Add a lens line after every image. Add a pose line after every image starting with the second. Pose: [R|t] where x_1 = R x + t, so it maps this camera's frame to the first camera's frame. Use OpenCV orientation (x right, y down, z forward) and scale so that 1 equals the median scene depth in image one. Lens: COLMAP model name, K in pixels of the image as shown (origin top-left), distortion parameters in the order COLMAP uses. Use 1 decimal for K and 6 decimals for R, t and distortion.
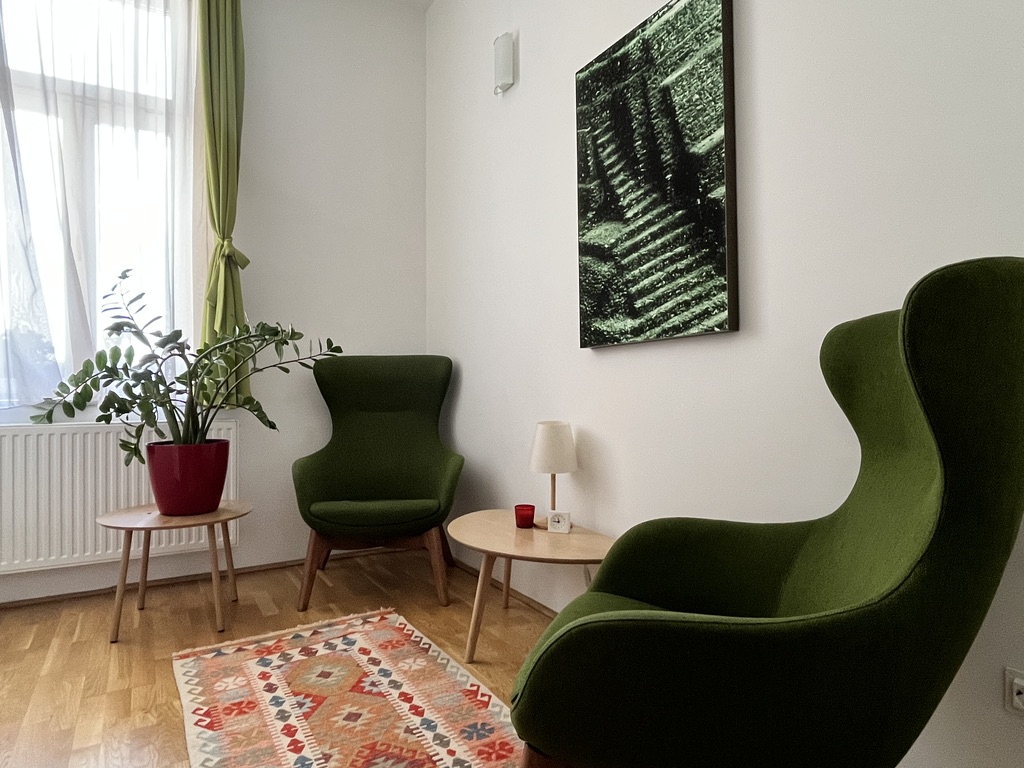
lens RADIAL K [[620.9, 0, 542.5], [0, 620.9, 412.2], [0, 0, 1]] dist [-0.045280, 0.000220]
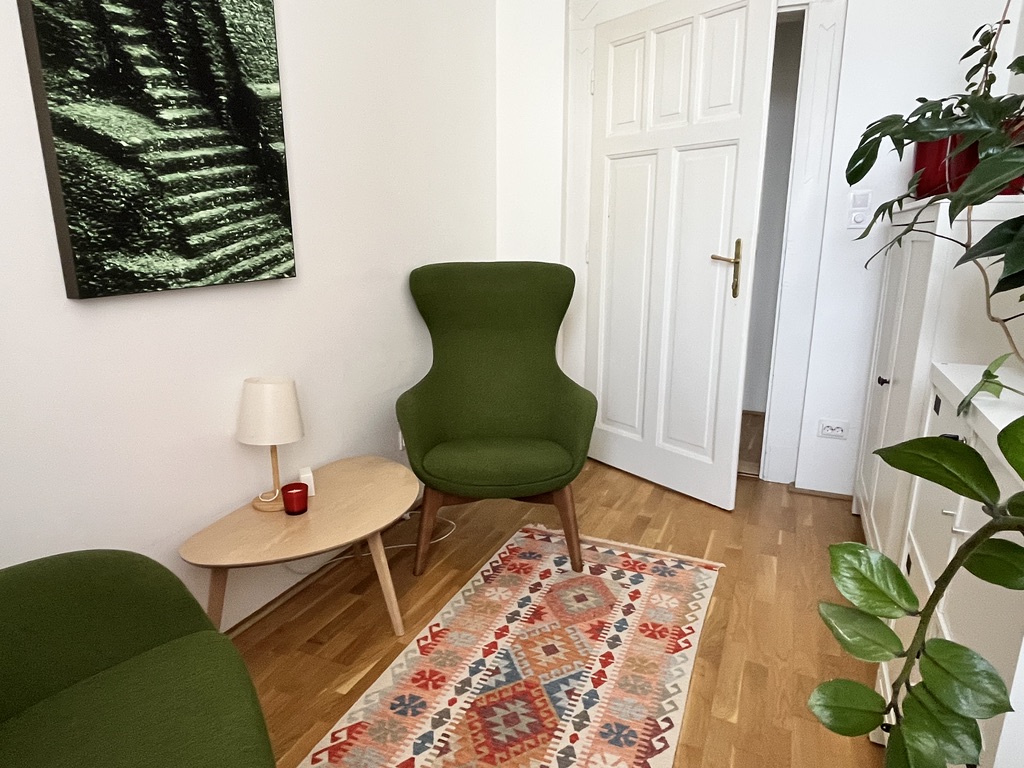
lens RADIAL K [[620.9, 0, 515.5], [0, 620.9, 380.9], [0, 0, 1]] dist [-0.045280, 0.000220]
pose [[-0.569858, -0.193438, 0.798651, -0.771228], [0.014091, 0.969456, 0.244861, -0.191014], [-0.821622, 0.150790, -0.549727, 1.149170]]
